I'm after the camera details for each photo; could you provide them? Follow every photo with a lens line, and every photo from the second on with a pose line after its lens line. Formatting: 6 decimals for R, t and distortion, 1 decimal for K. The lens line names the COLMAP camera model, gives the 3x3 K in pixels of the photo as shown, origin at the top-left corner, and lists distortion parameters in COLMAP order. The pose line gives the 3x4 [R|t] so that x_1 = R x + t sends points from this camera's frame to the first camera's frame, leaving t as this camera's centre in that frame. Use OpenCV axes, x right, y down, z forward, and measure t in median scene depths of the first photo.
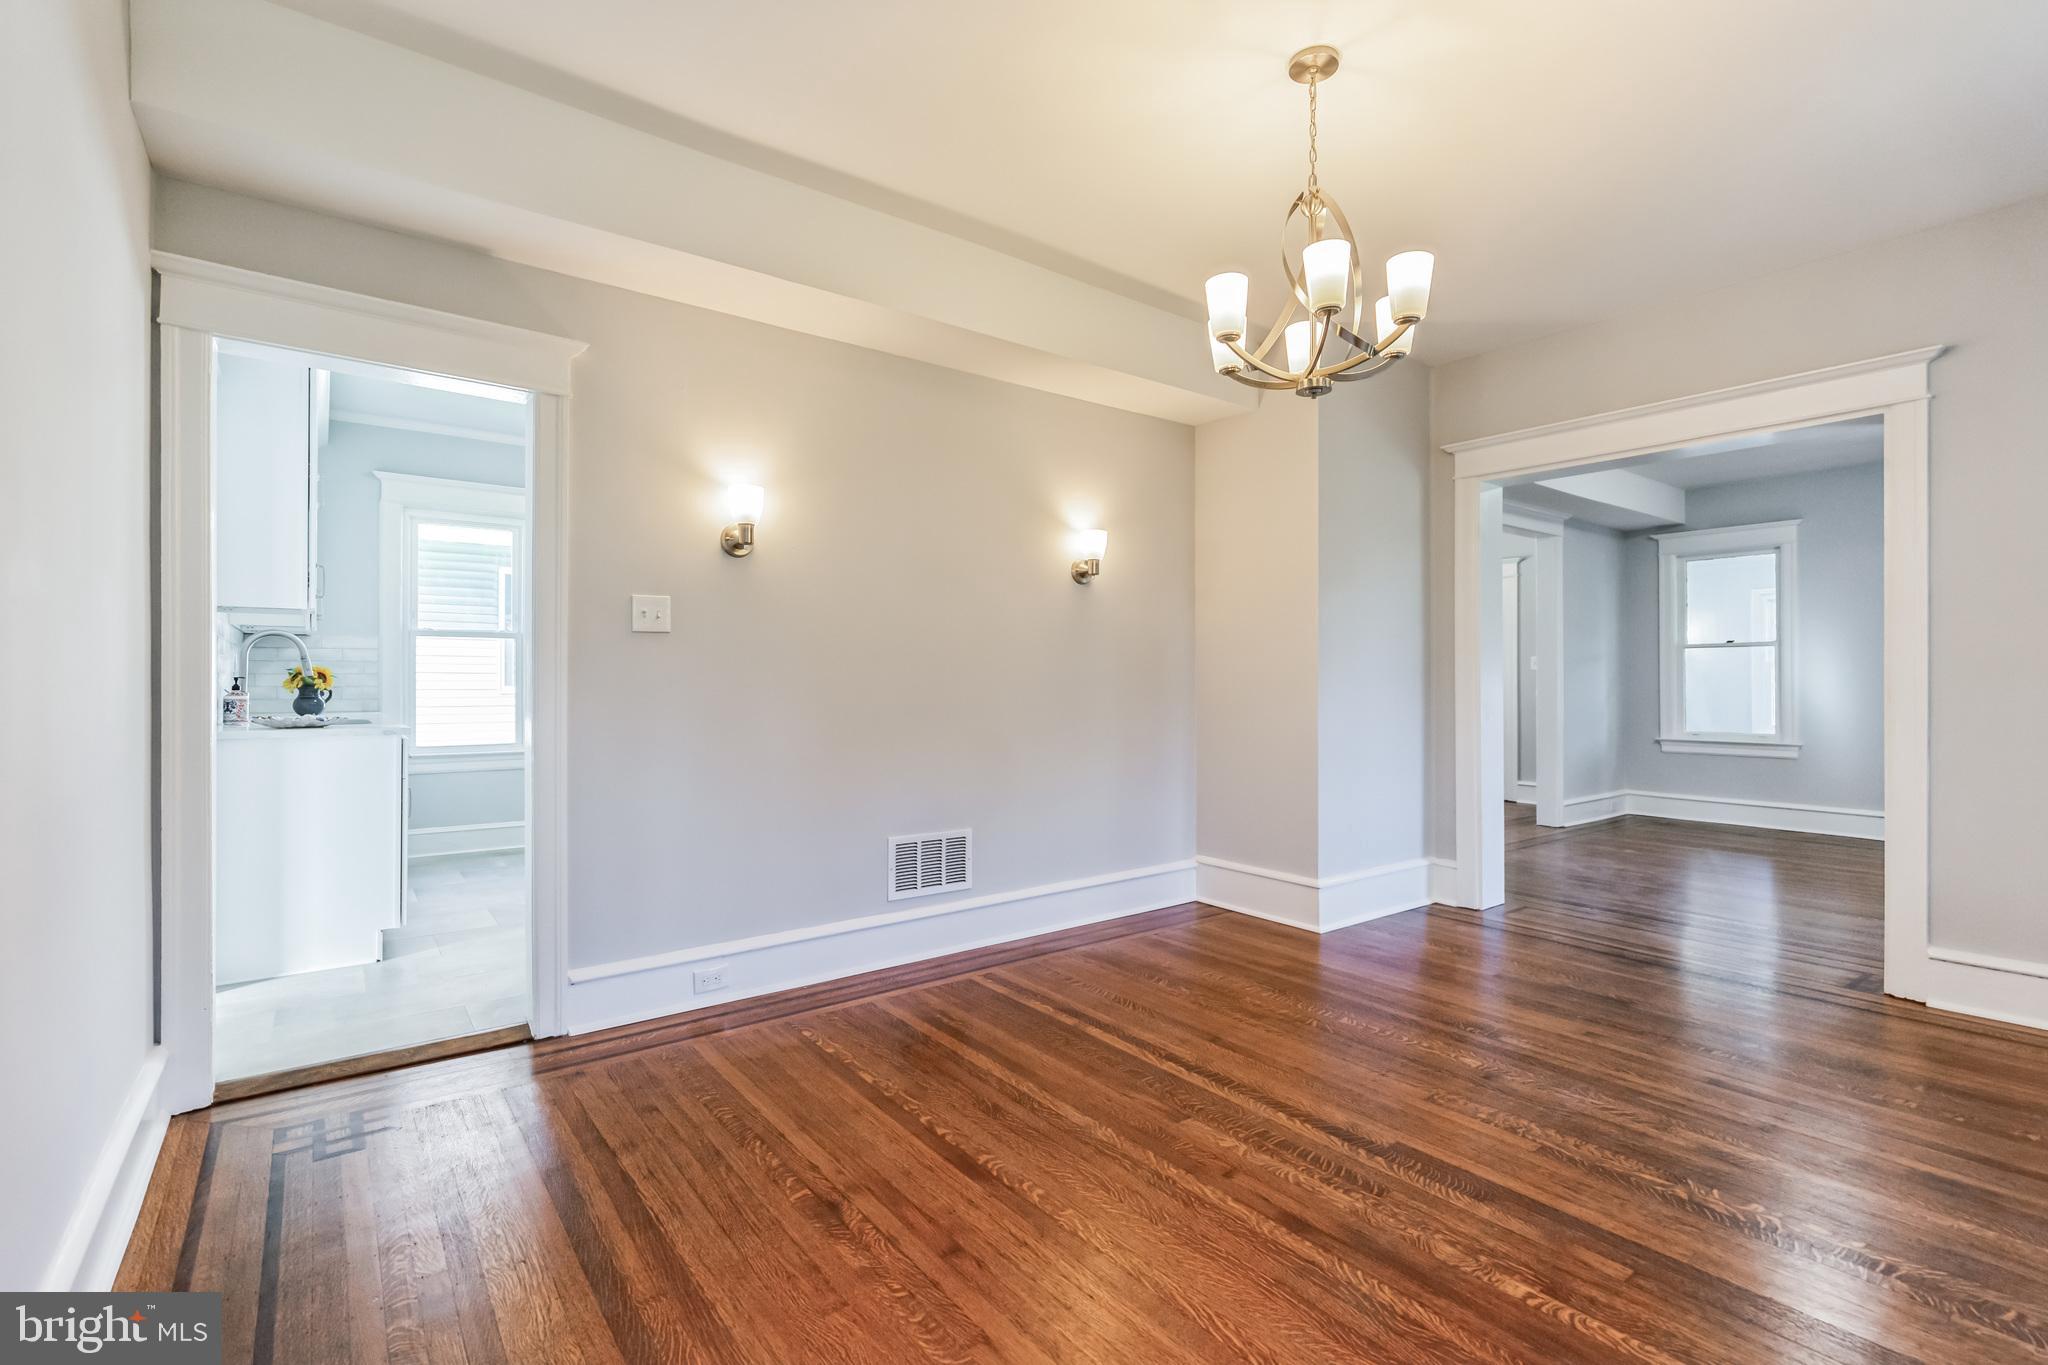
lens RADIAL K [[923.9, 0, 1037.7], [0, 923.9, 682.3], [0, 0, 1]] dist [0.000597, 0.000102]
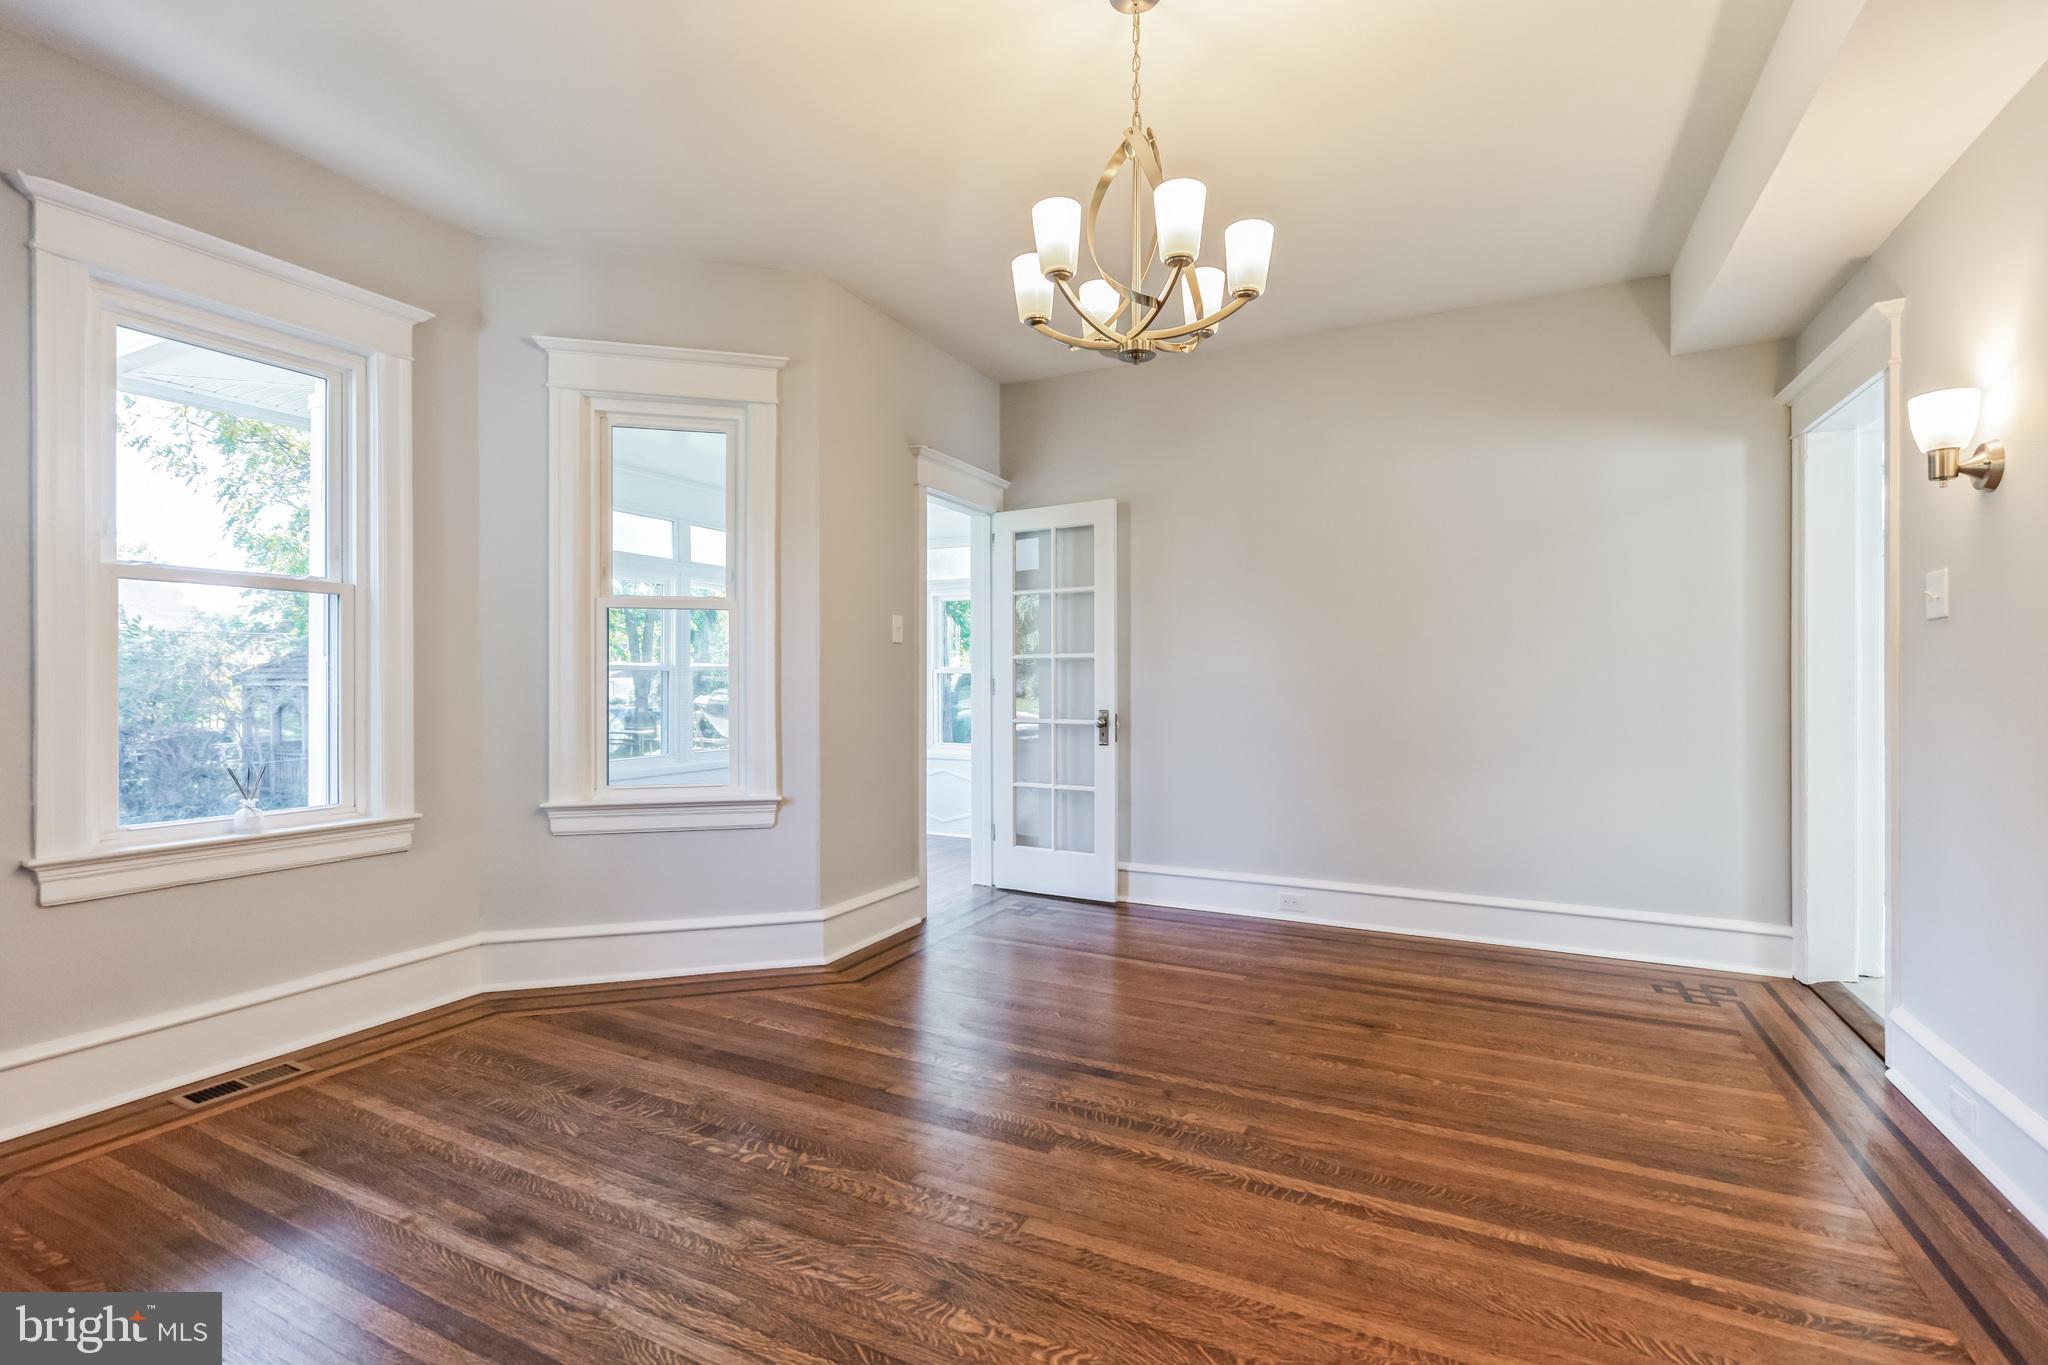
lens RADIAL K [[923.9, 0, 1022.0], [0, 923.9, 683.0], [0, 0, 1]] dist [0.000597, 0.000102]
pose [[-0.907449, 0.000400, -0.420163, 0.803820], [0.001624, 0.999995, -0.002556, 0.000065], [0.420160, -0.003002, -0.907445, 1.828379]]
